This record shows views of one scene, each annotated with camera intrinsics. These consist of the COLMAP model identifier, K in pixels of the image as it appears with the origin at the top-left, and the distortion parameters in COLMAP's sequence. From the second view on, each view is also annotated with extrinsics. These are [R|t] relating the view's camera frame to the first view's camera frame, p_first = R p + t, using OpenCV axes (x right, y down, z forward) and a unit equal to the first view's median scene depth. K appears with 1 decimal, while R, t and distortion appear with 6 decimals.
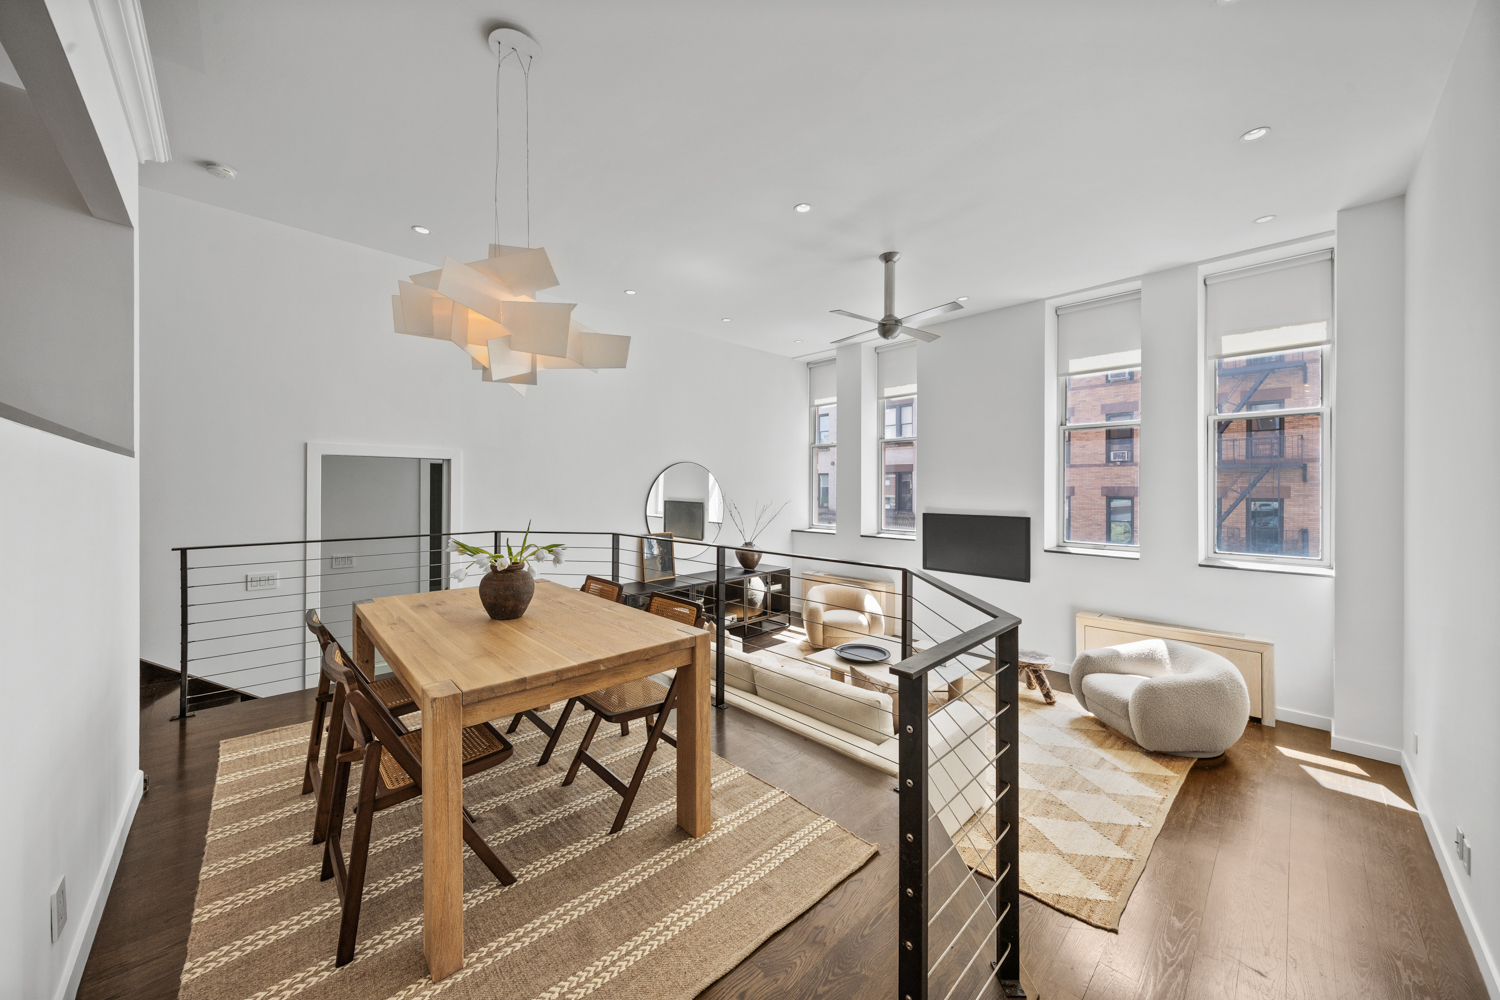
lens RADIAL K [[537.7, 0, 750.0], [0, 537.7, 500.0], [0, 0, 1]] dist [0.001891, 0.000131]
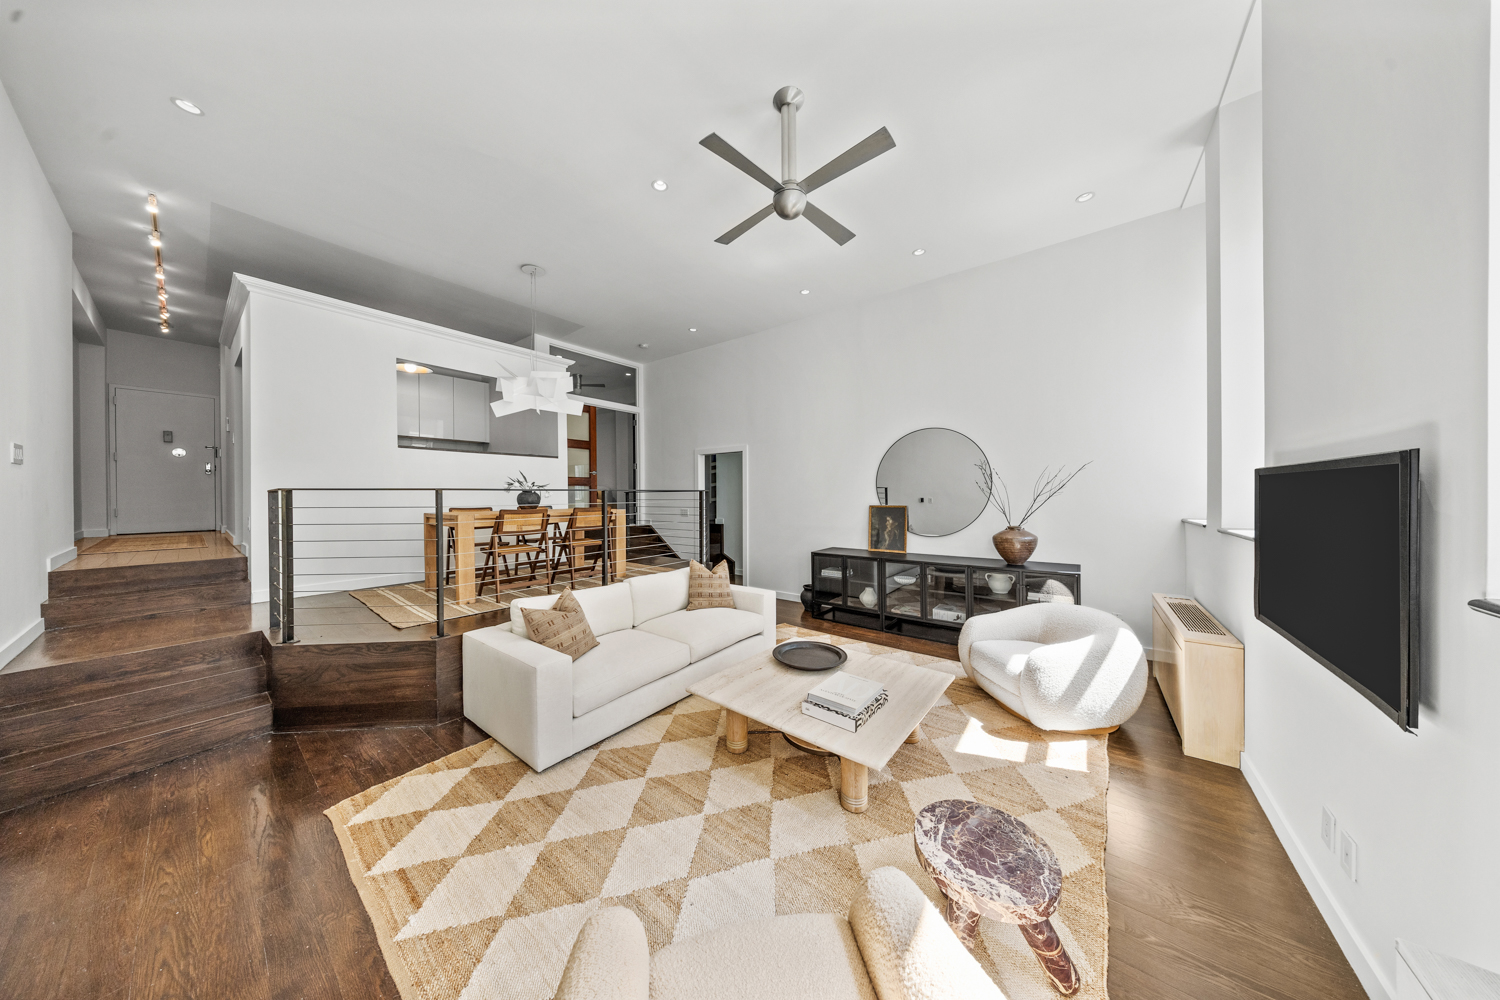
lens RADIAL K [[422.3, 0, 752.2], [0, 422.3, 494.3], [0, 0, 1]] dist [-0.000164, -0.000010]
pose [[0.140105, -0.007626, -0.990107, 0.863884], [-0.015053, 0.999838, -0.009831, 0.074623], [0.990022, 0.016281, 0.139968, 0.900149]]
